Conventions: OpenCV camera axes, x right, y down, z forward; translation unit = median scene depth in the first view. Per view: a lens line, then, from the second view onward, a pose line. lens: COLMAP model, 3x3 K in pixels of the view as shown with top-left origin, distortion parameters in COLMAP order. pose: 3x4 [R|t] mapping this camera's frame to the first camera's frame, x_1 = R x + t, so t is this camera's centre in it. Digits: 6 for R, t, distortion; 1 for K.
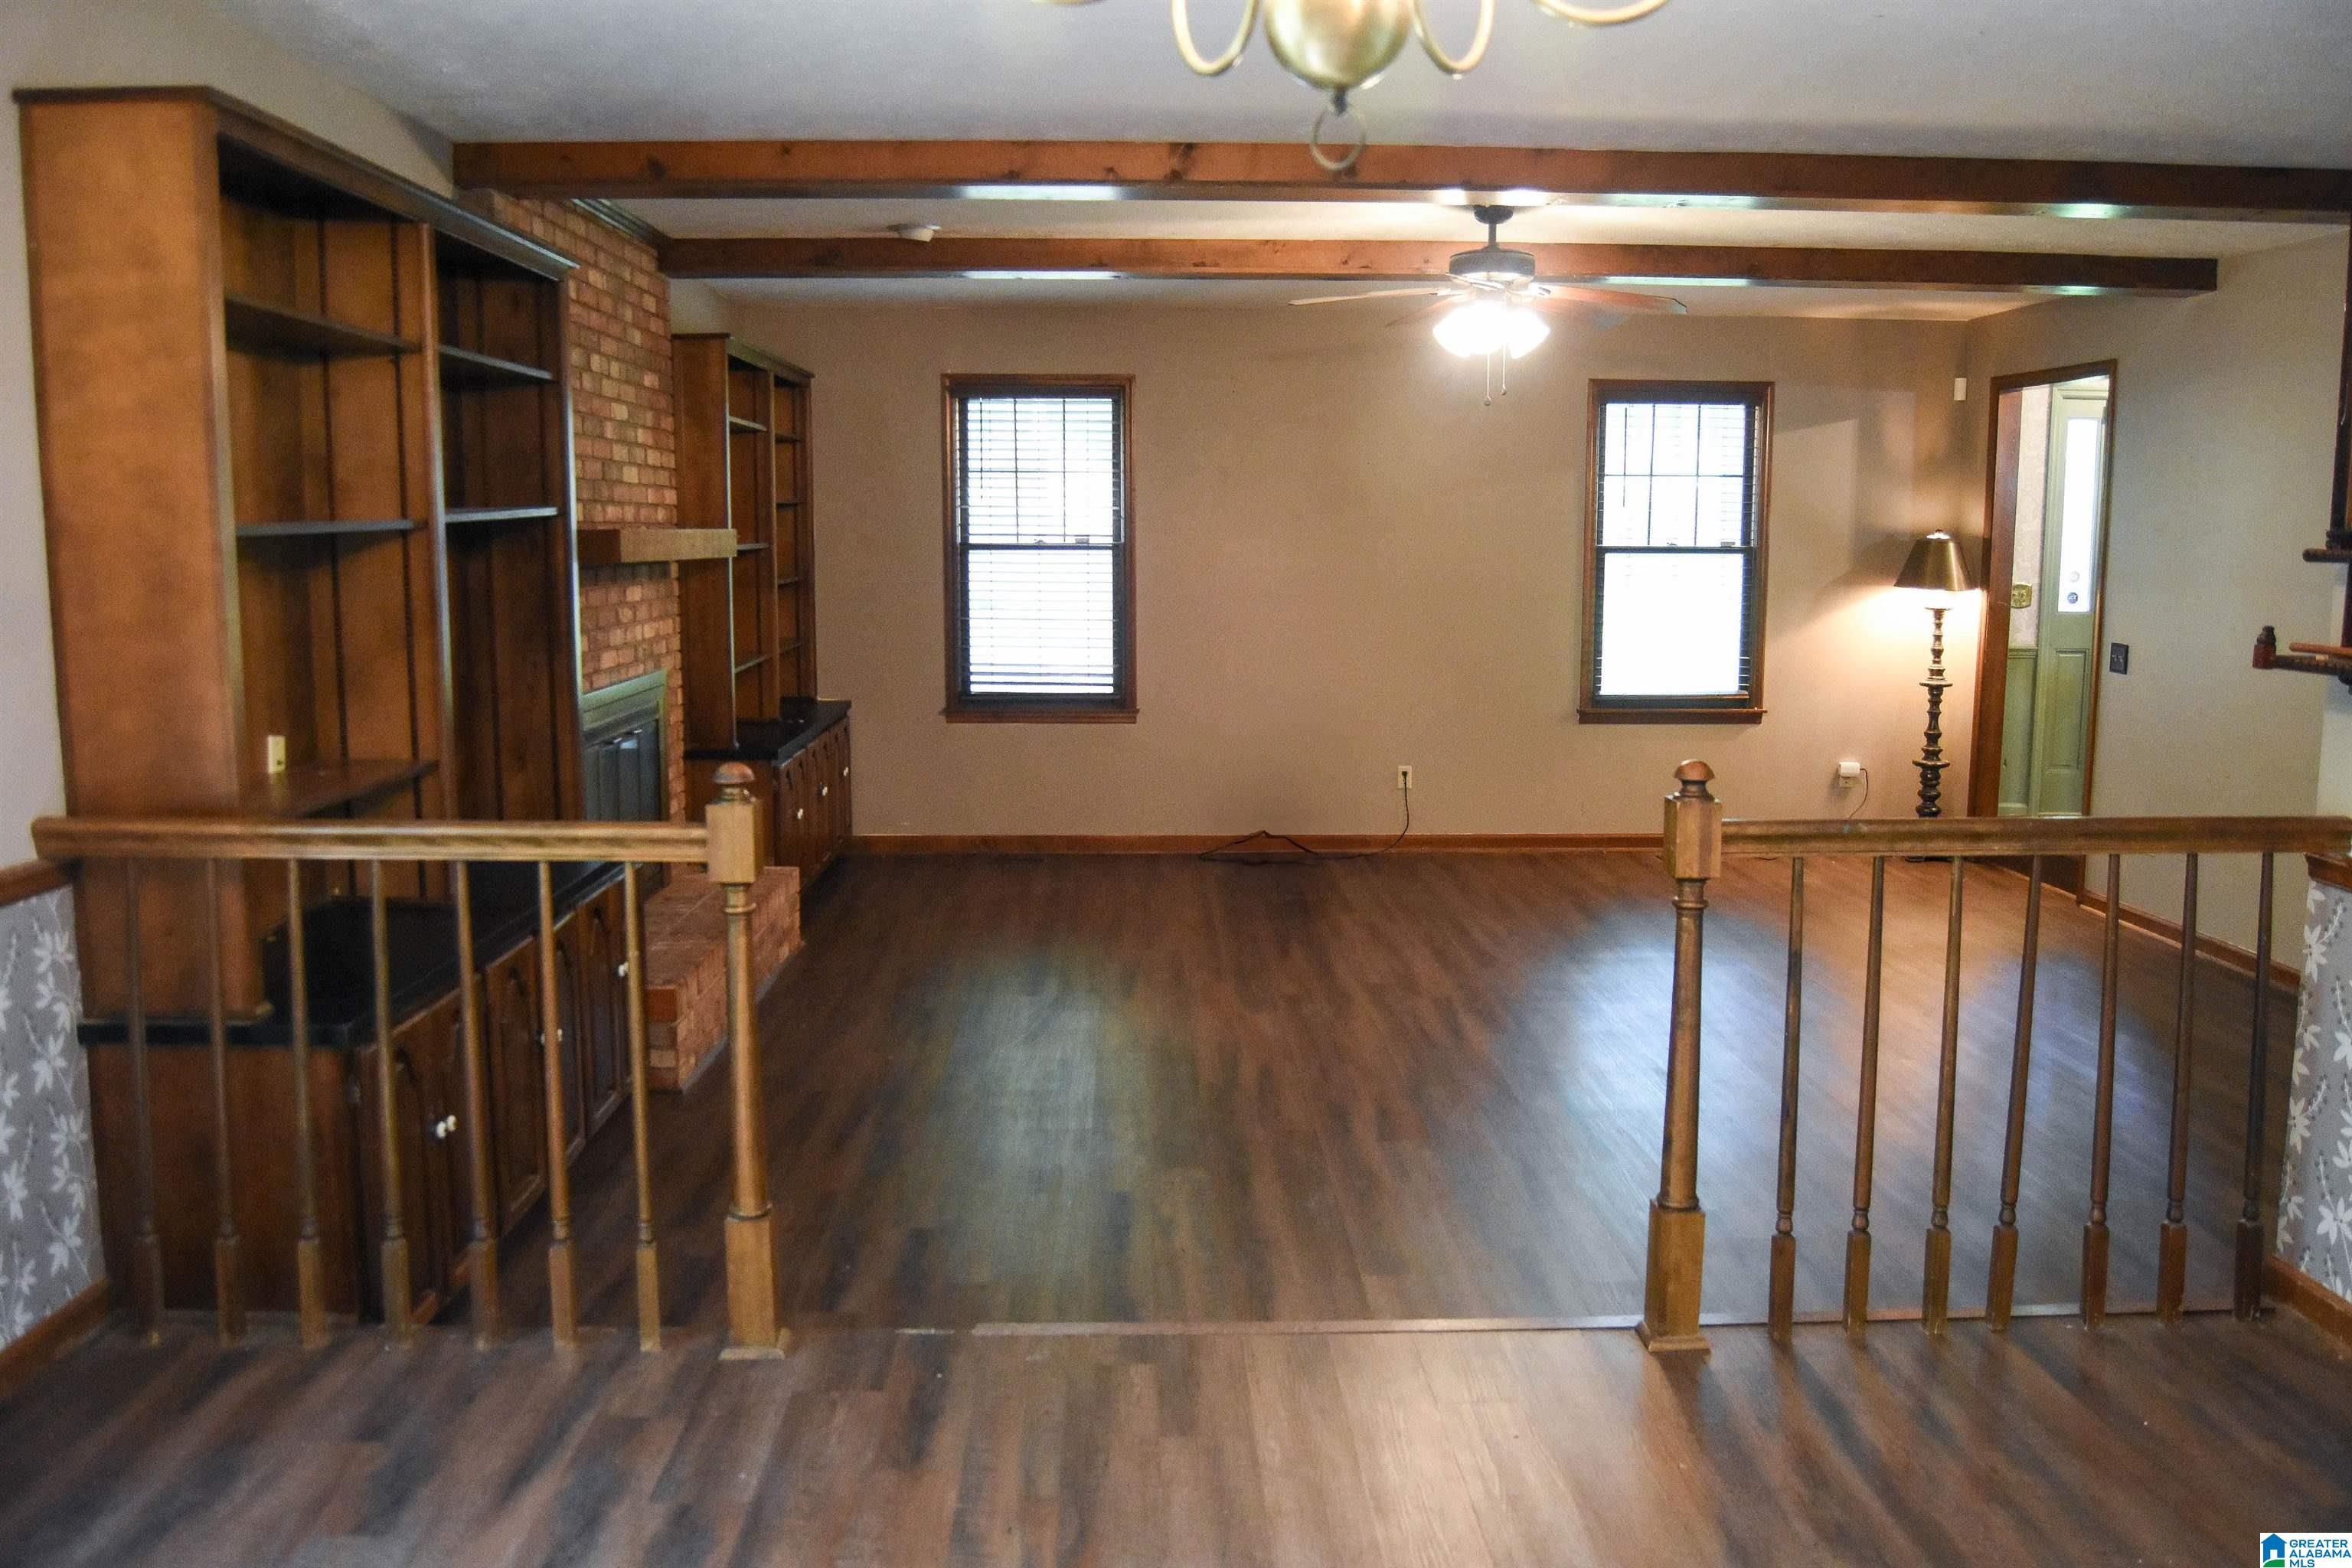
lens RADIAL K [[1989.8, 0, 1178.4], [0, 1989.8, 774.7], [0, 0, 1]] dist [-0.090247, 0.014818]
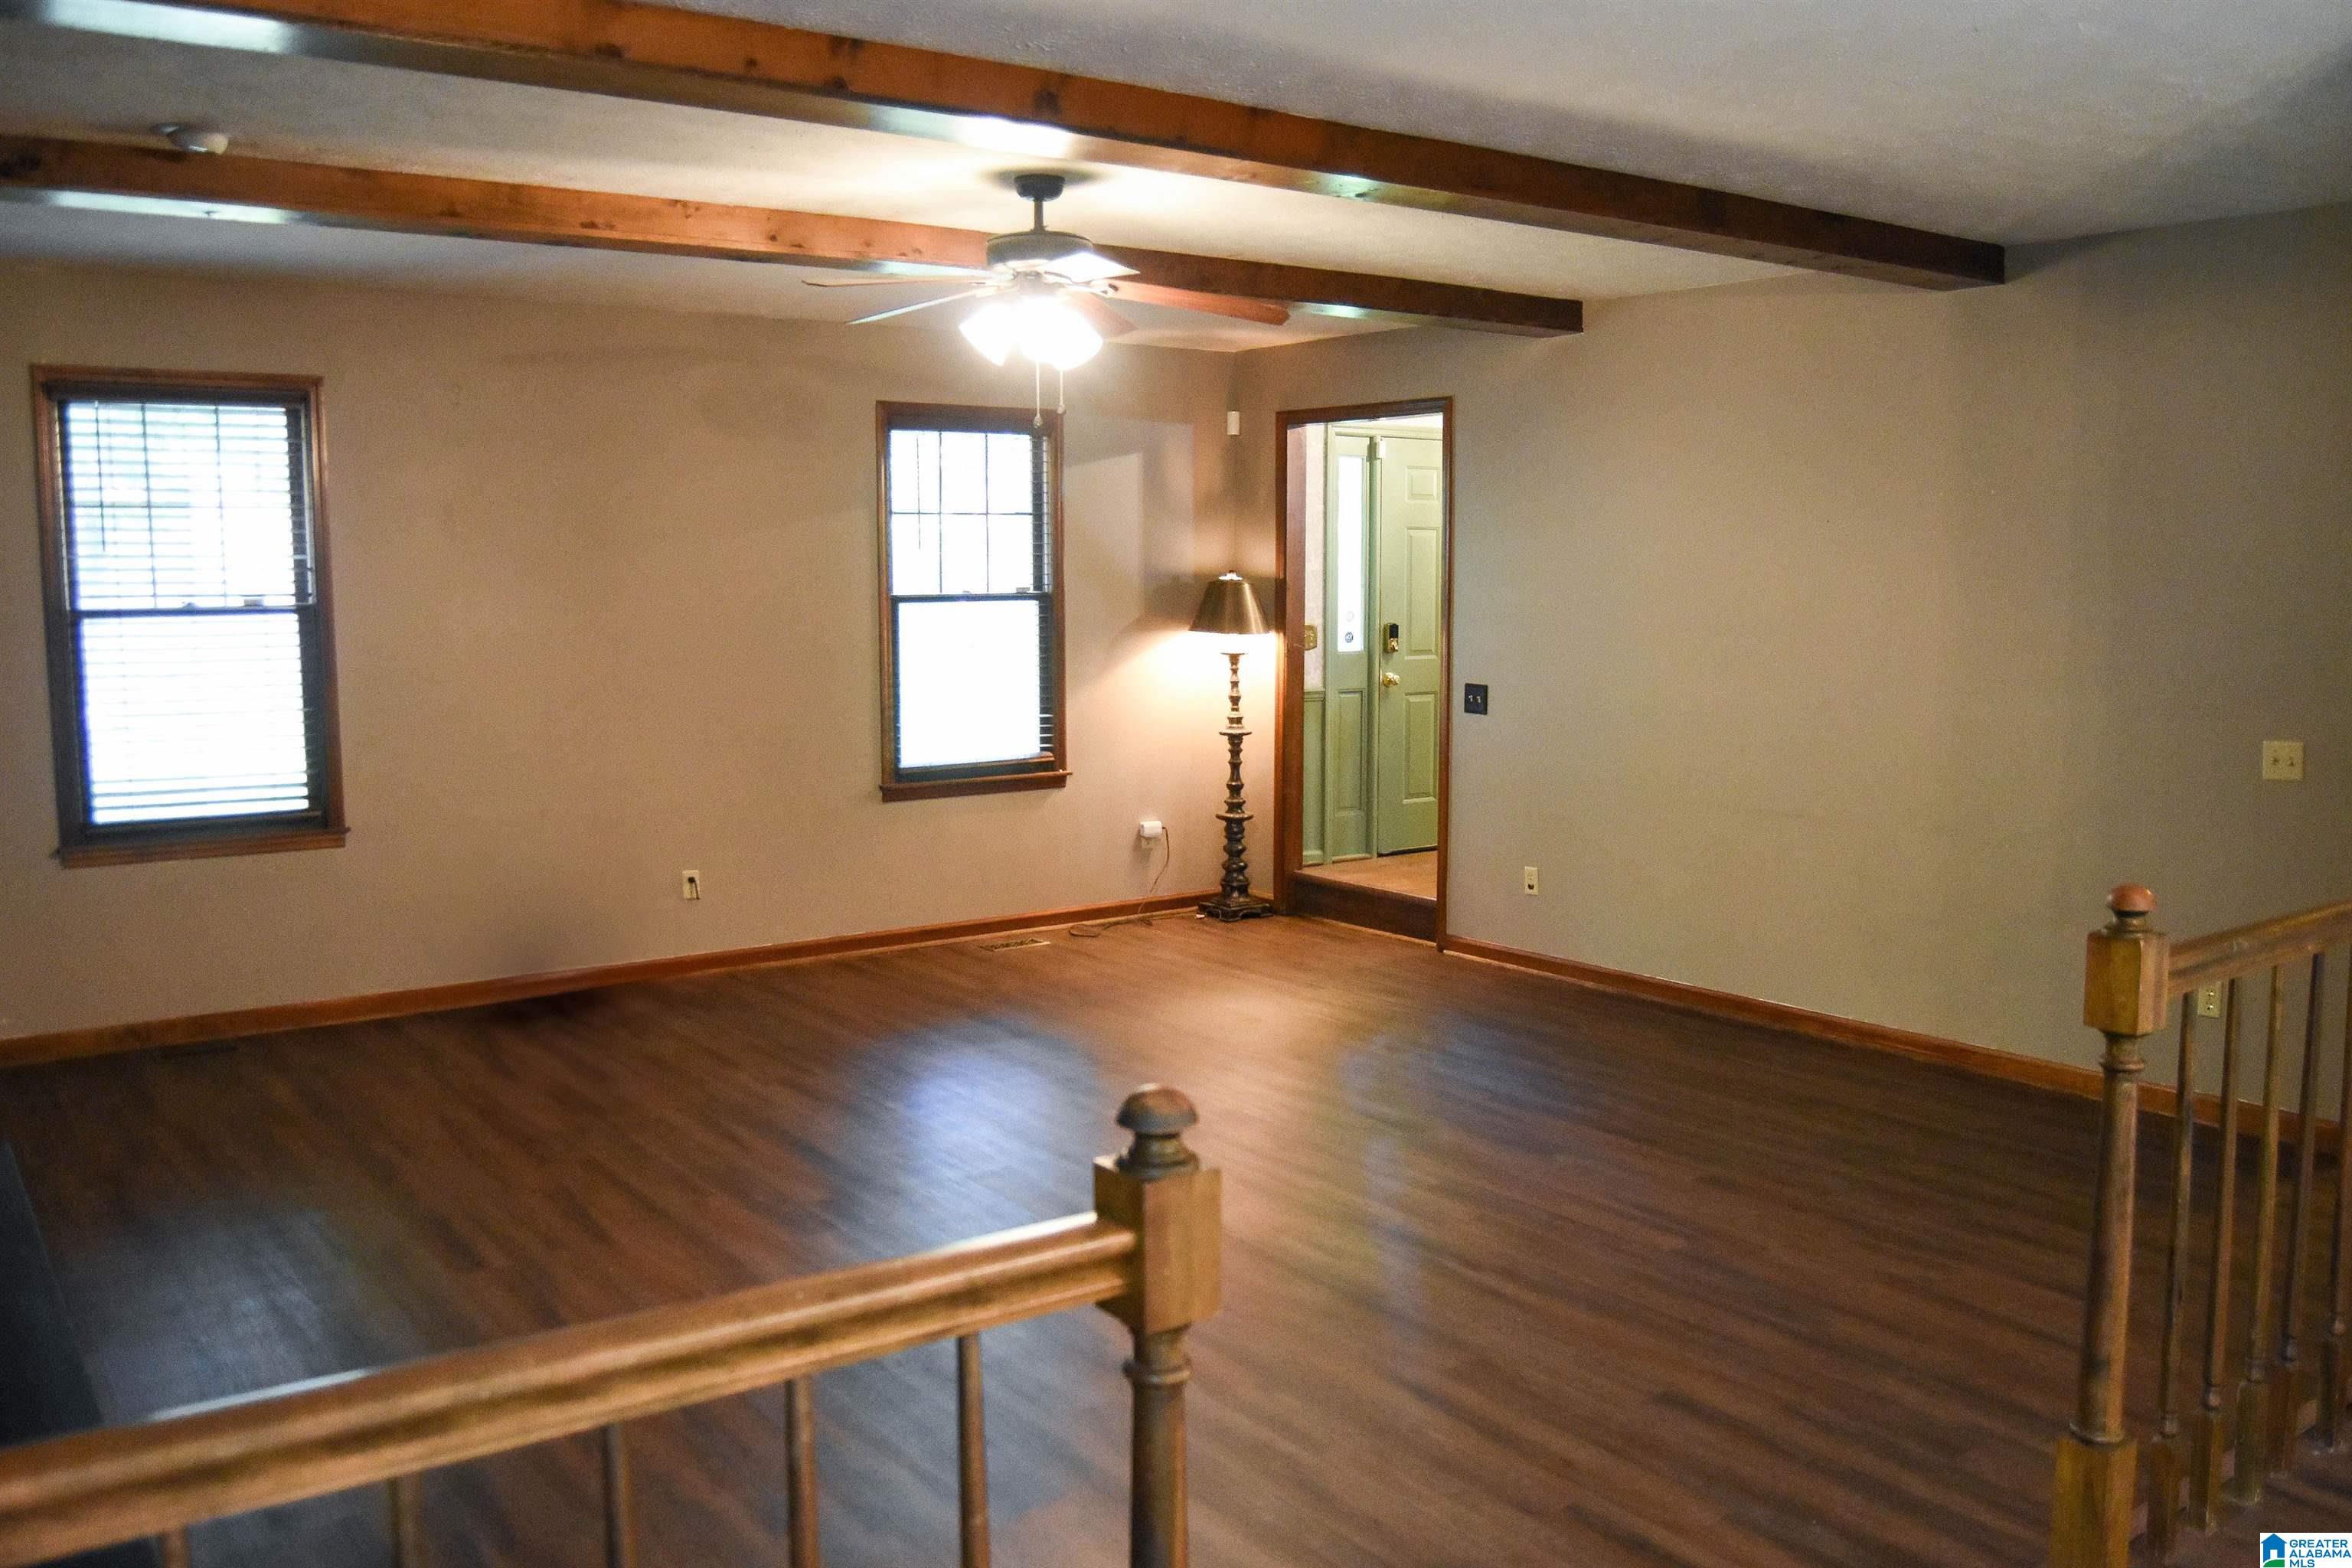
lens RADIAL K [[1989.8, 0, 1178.4], [0, 1989.8, 774.7], [0, 0, 1]] dist [-0.090247, 0.014818]
pose [[0.809607, -0.067055, 0.583129, -0.195447], [0.076572, 0.997029, 0.008339, -0.035418], [-0.581956, 0.037900, 0.812337, 0.230460]]
